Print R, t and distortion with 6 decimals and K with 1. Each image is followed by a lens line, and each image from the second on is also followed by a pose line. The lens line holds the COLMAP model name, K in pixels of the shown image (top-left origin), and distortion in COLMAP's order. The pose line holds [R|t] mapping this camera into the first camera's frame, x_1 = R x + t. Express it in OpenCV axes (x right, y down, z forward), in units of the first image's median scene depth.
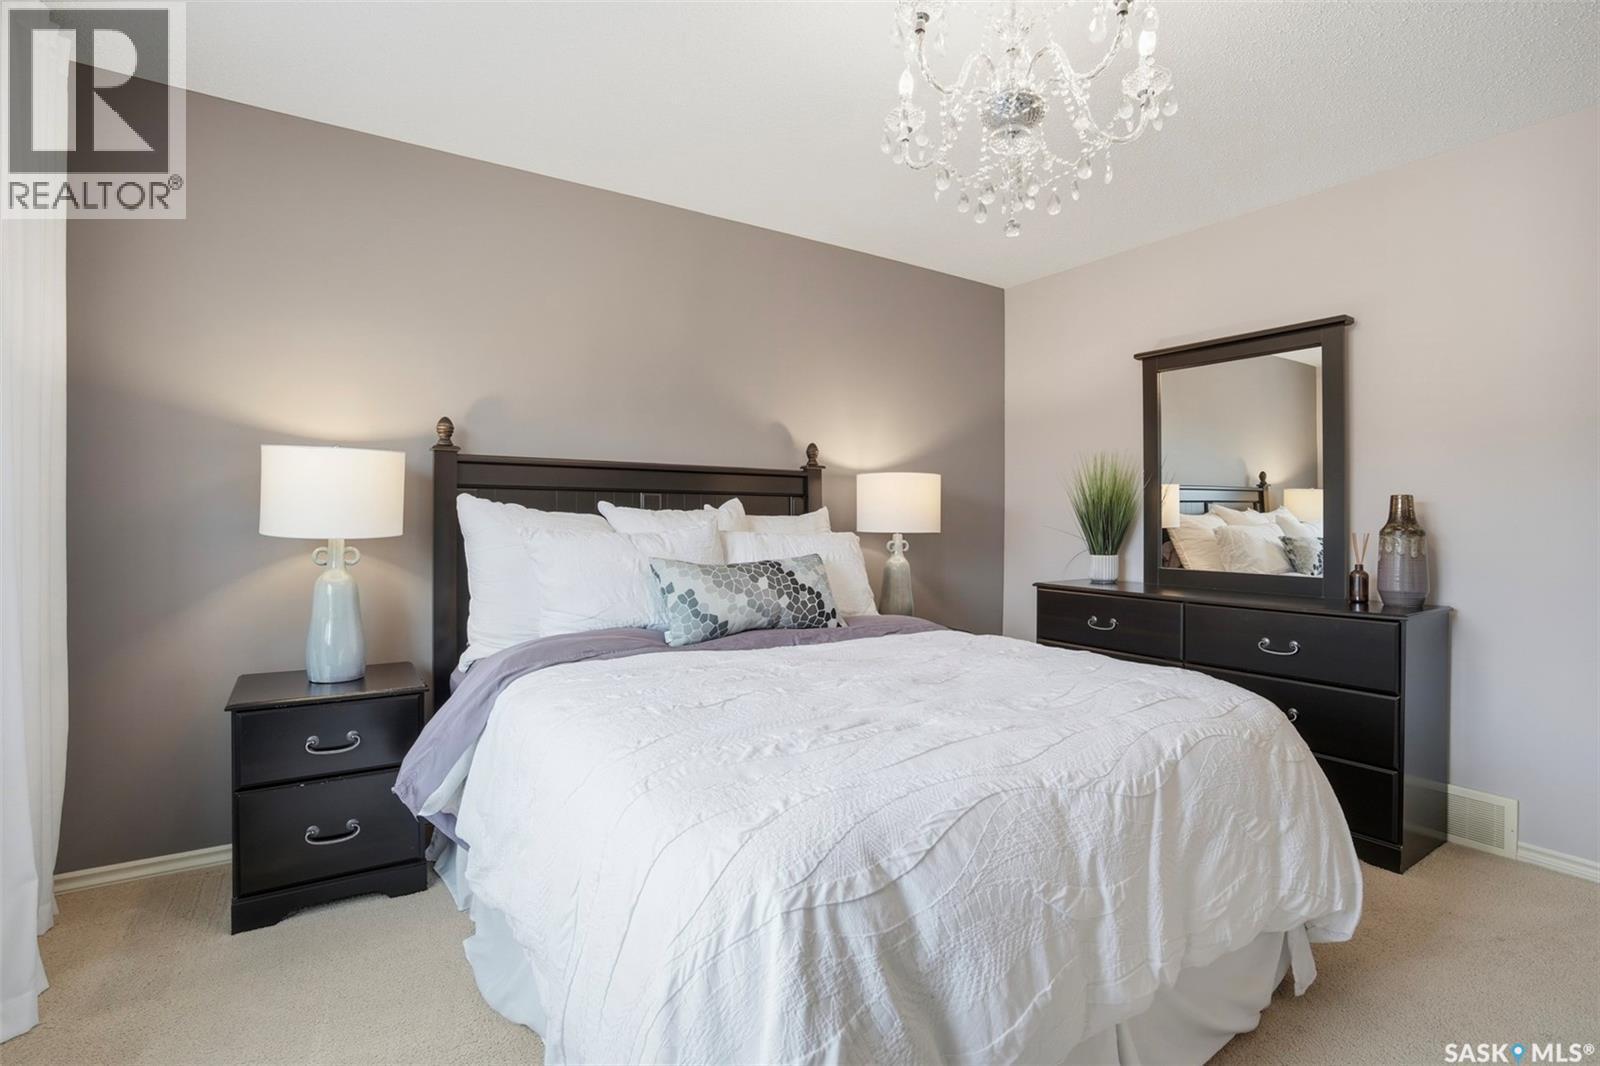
lens RADIAL K [[744.7, 0, 800.0], [0, 744.7, 533.0], [0, 0, 1]] dist [-0.092977, 0.041599]
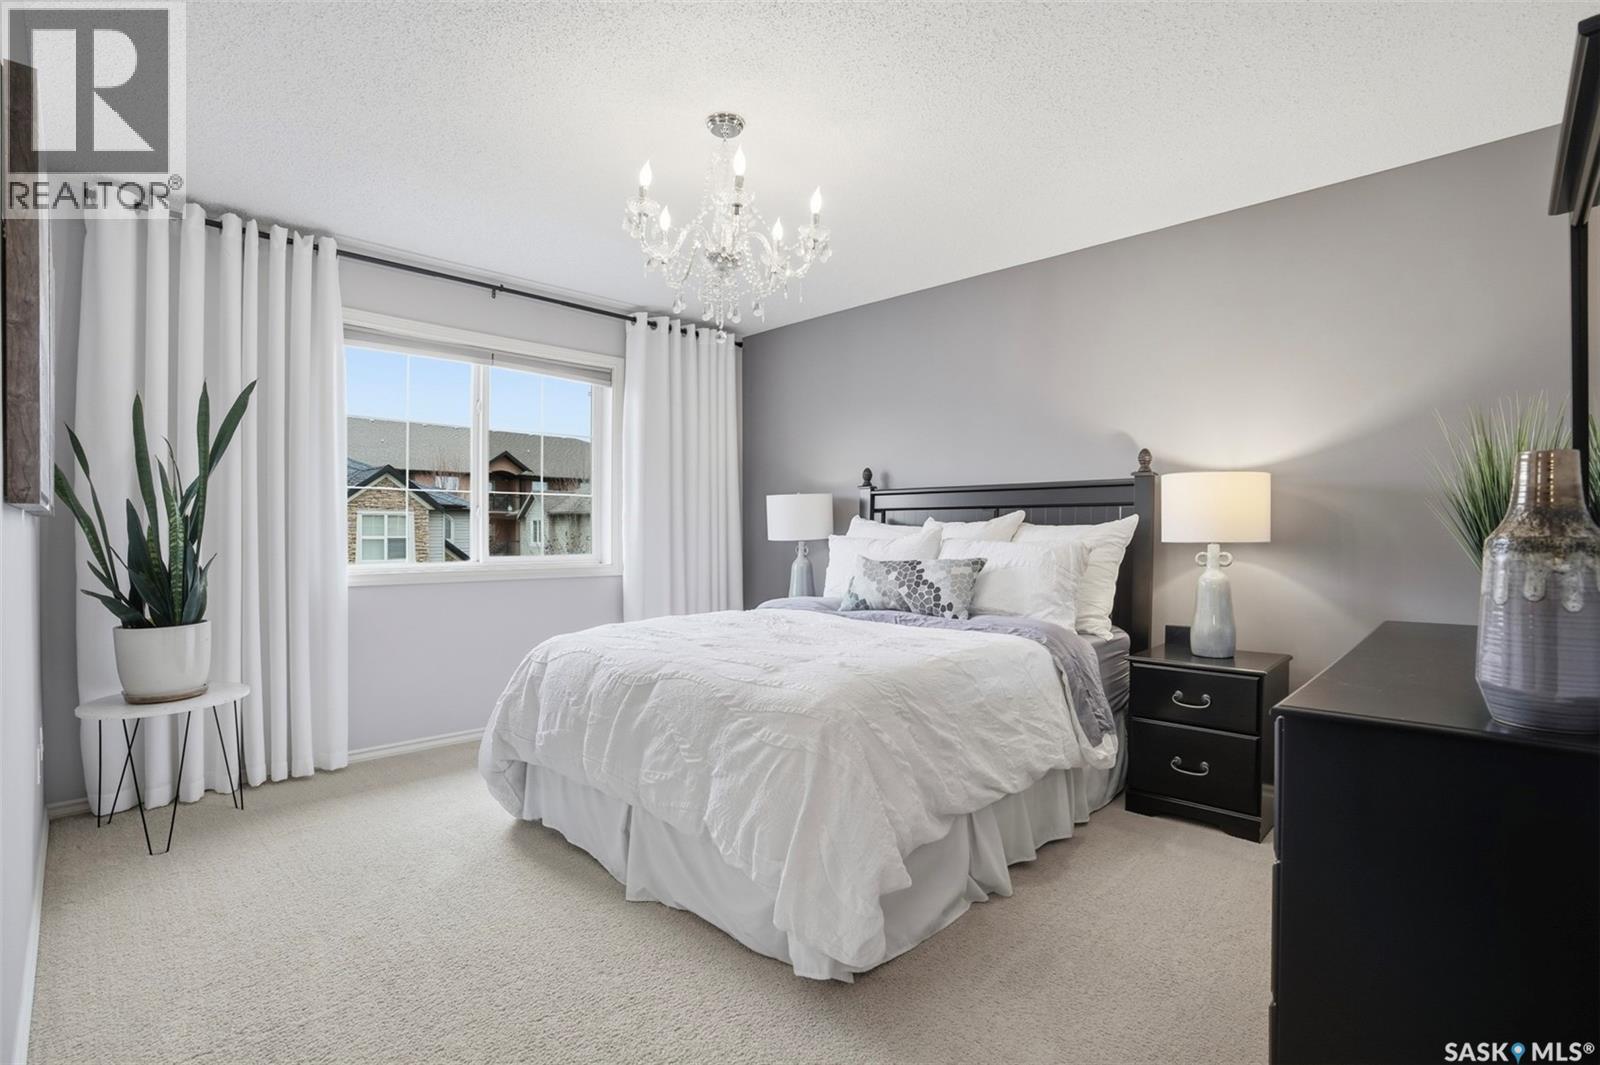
lens RADIAL K [[744.7, 0, 800.0], [0, 744.7, 532.5], [0, 0, 1]] dist [-0.092977, 0.041599]
pose [[0.222283, -0.002064, -0.974980, 1.197020], [-0.007502, 0.999965, -0.003828, -0.005407], [0.974953, 0.008165, 0.222260, 0.511964]]
